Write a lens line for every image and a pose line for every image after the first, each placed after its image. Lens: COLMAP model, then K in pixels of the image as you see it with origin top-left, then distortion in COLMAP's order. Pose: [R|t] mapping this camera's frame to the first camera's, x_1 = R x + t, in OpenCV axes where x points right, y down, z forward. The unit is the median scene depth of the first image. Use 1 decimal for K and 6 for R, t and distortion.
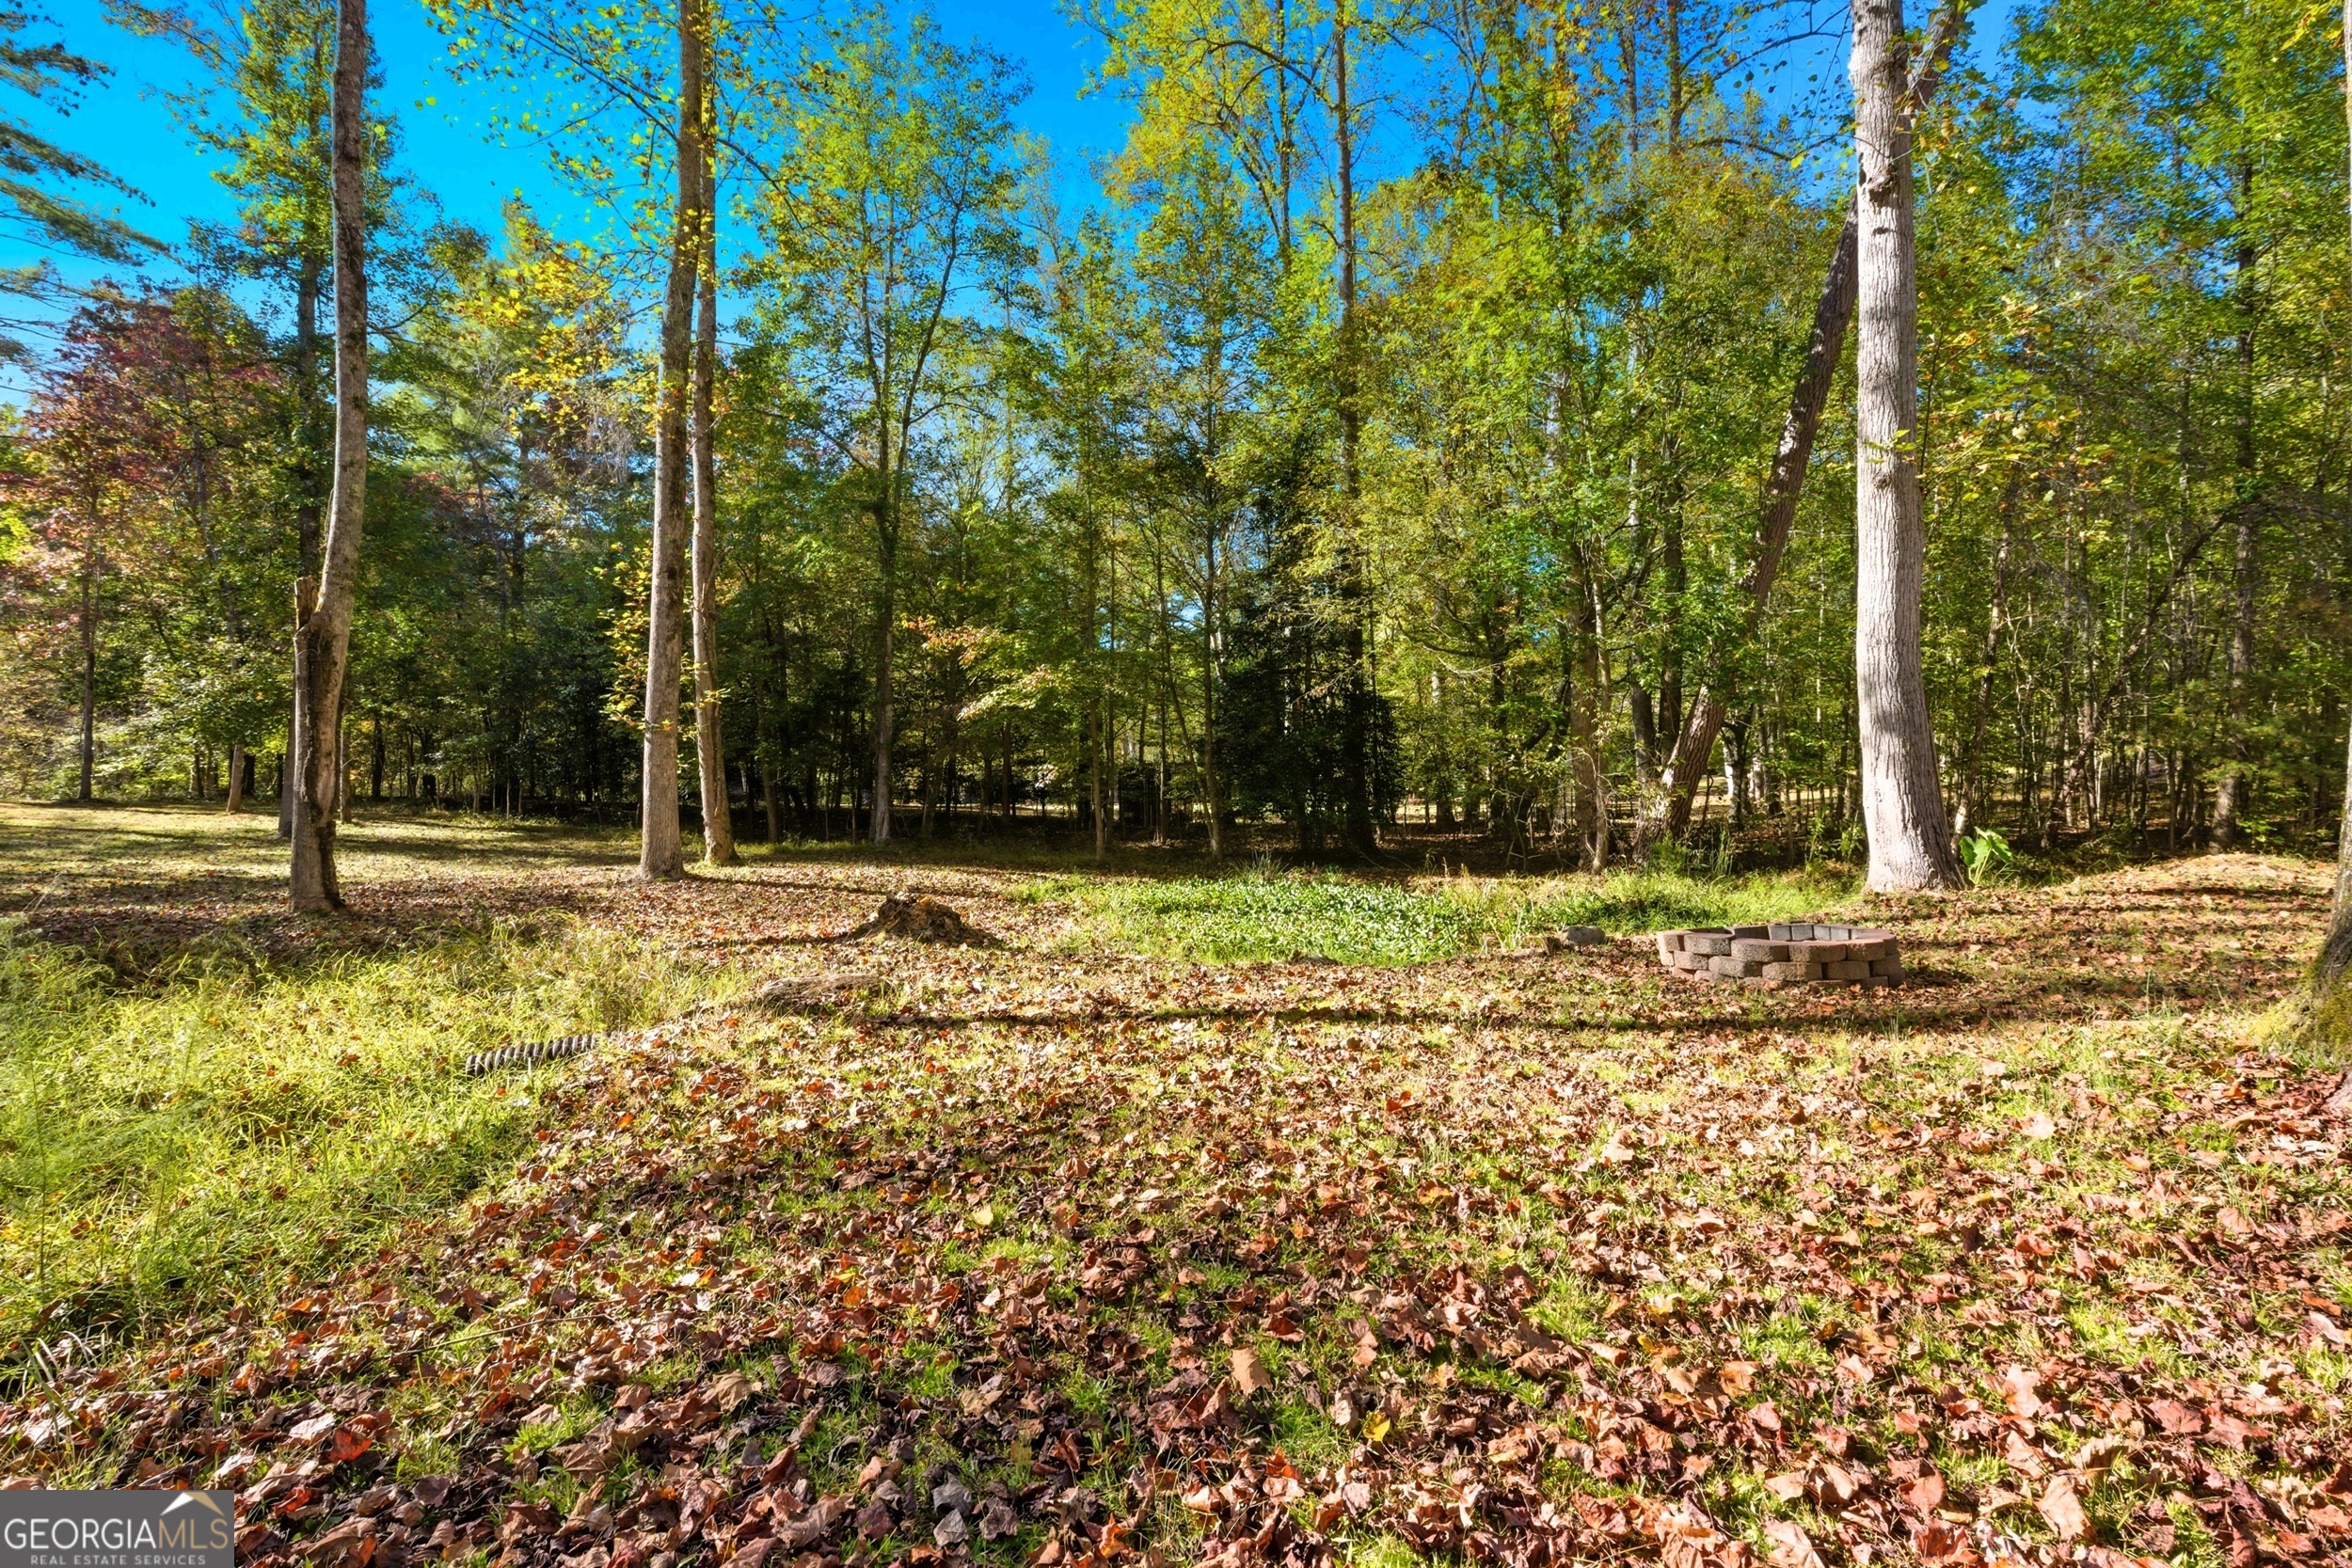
lens RADIAL K [[1051.2, 0, 1181.9], [0, 1051.2, 796.9], [0, 0, 1]] dist [-0.002103, -0.001594]
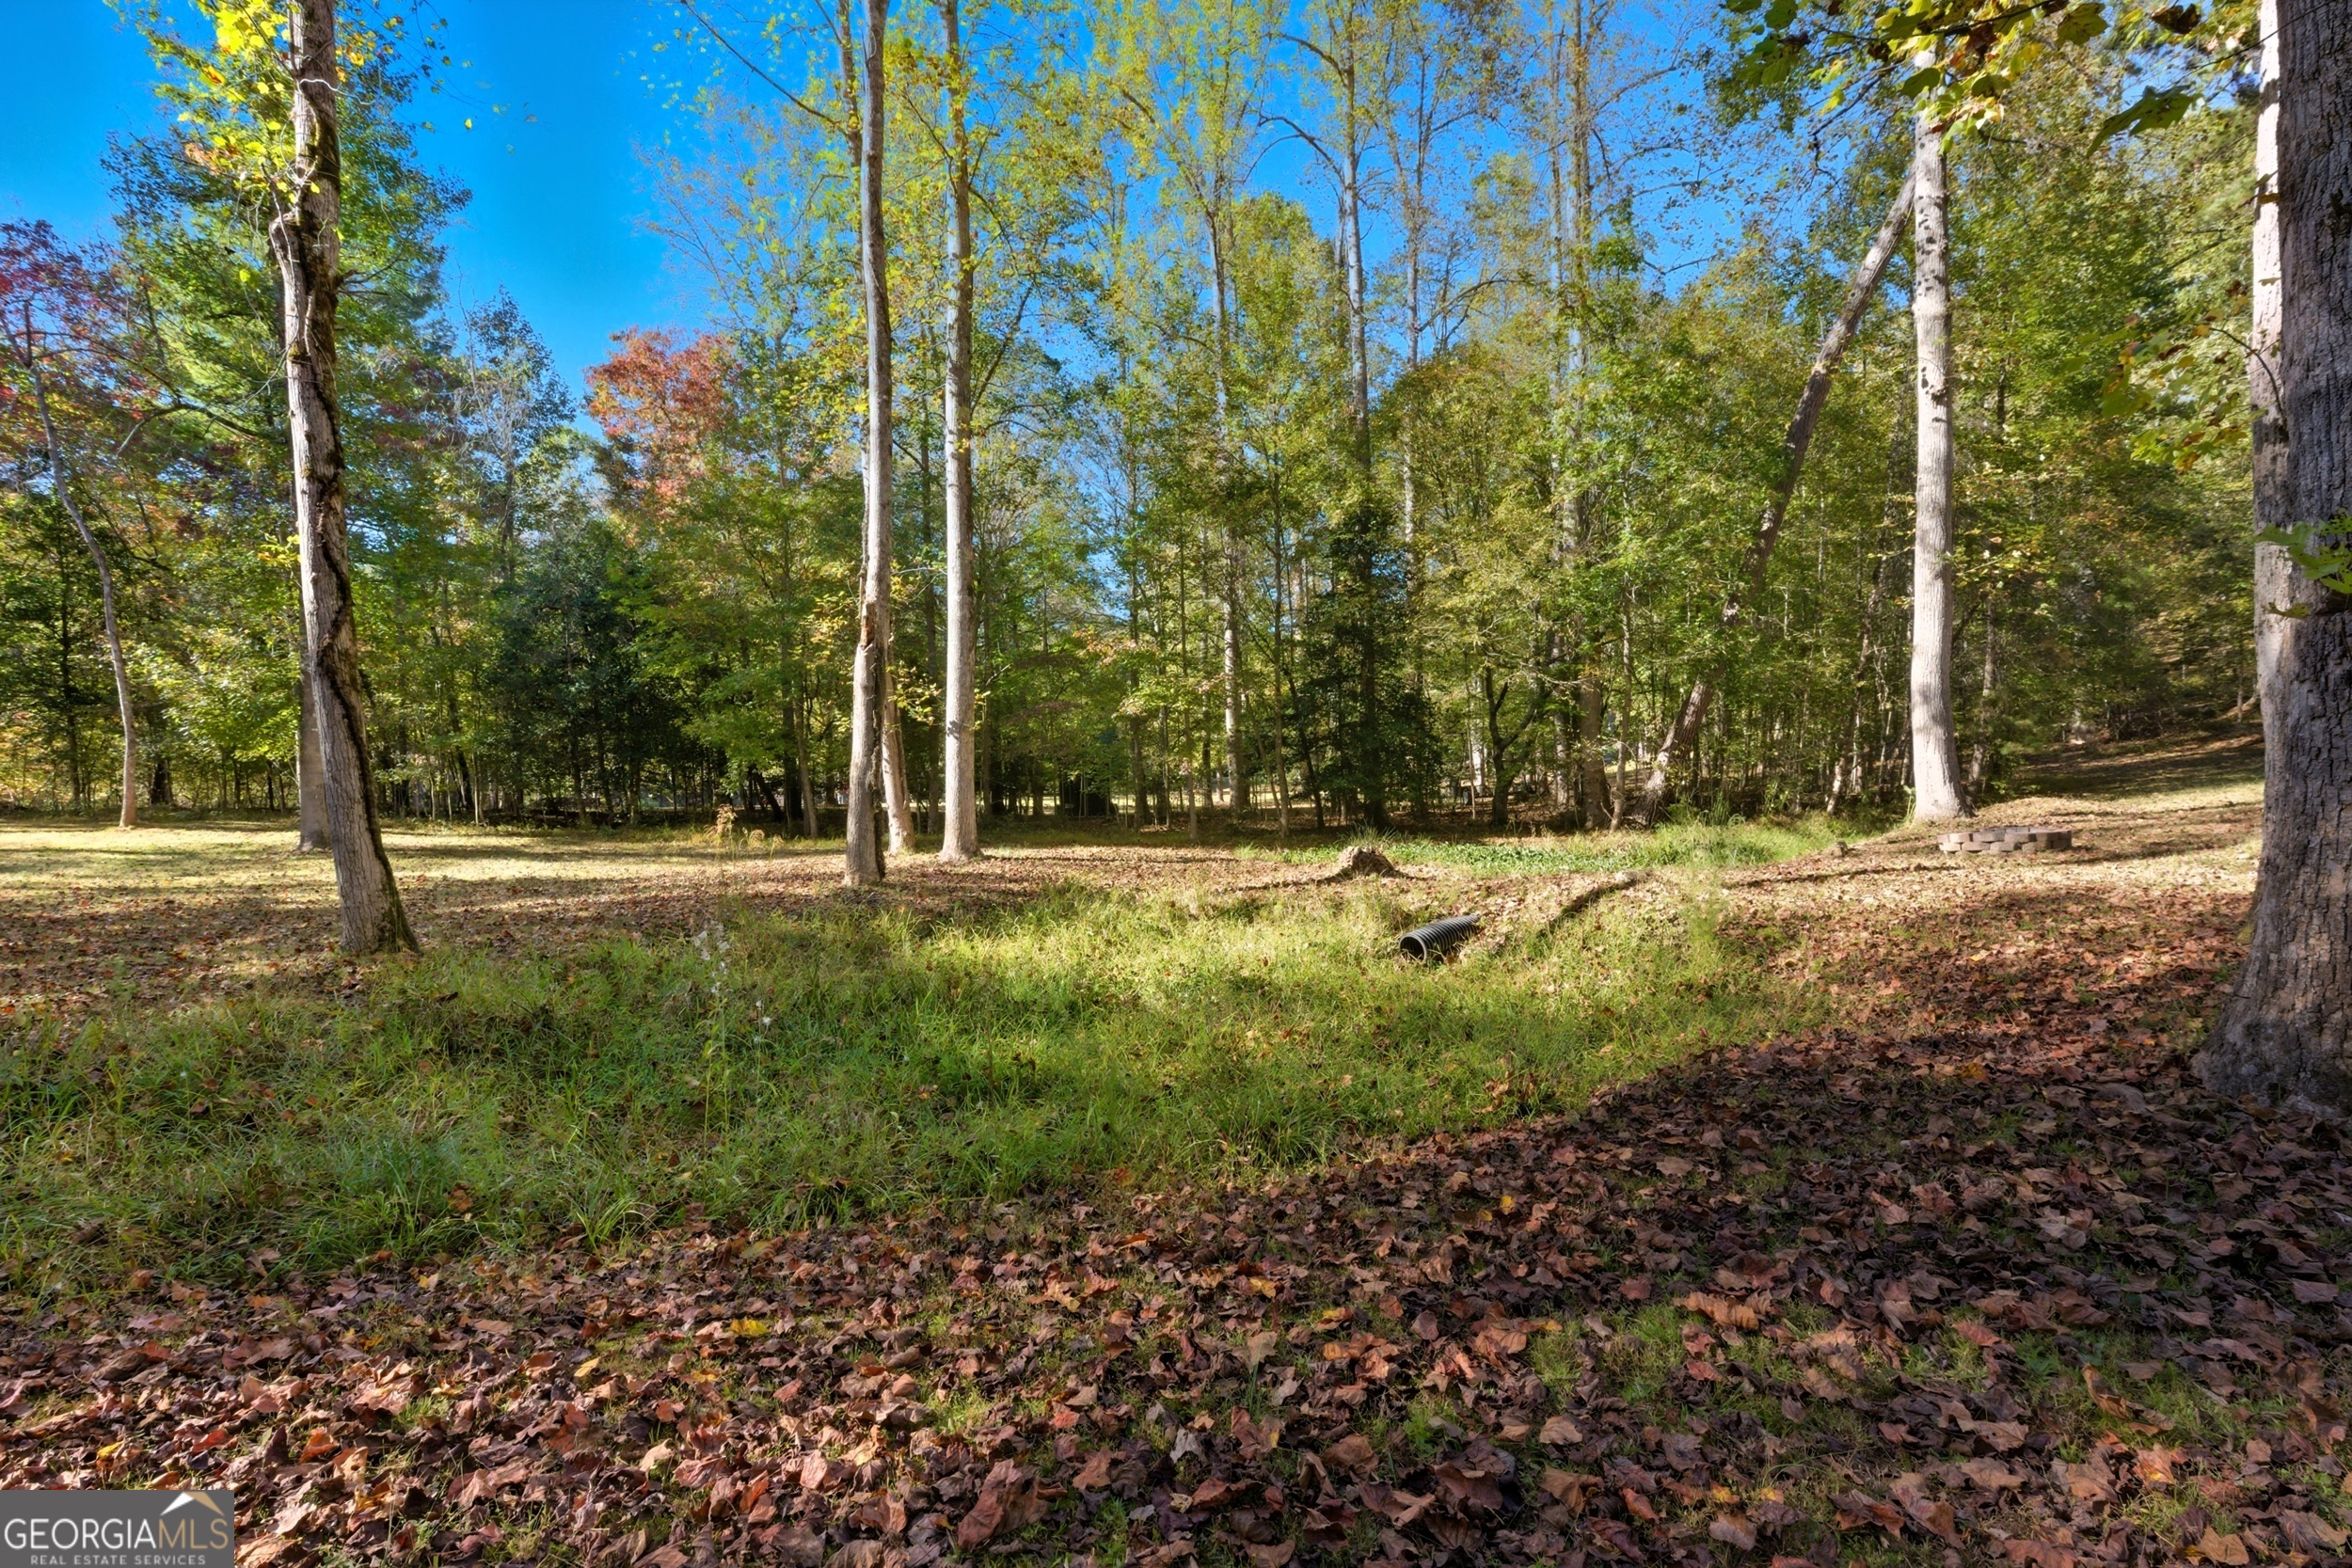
lens RADIAL K [[1051.2, 0, 1181.9], [0, 1051.2, 796.9], [0, 0, 1]] dist [-0.002103, -0.001594]
pose [[0.968300, -0.023418, 0.248688, -0.500836], [0.024134, 0.999709, 0.000168, 0.014057], [-0.248620, 0.005839, 0.968584, -0.165962]]
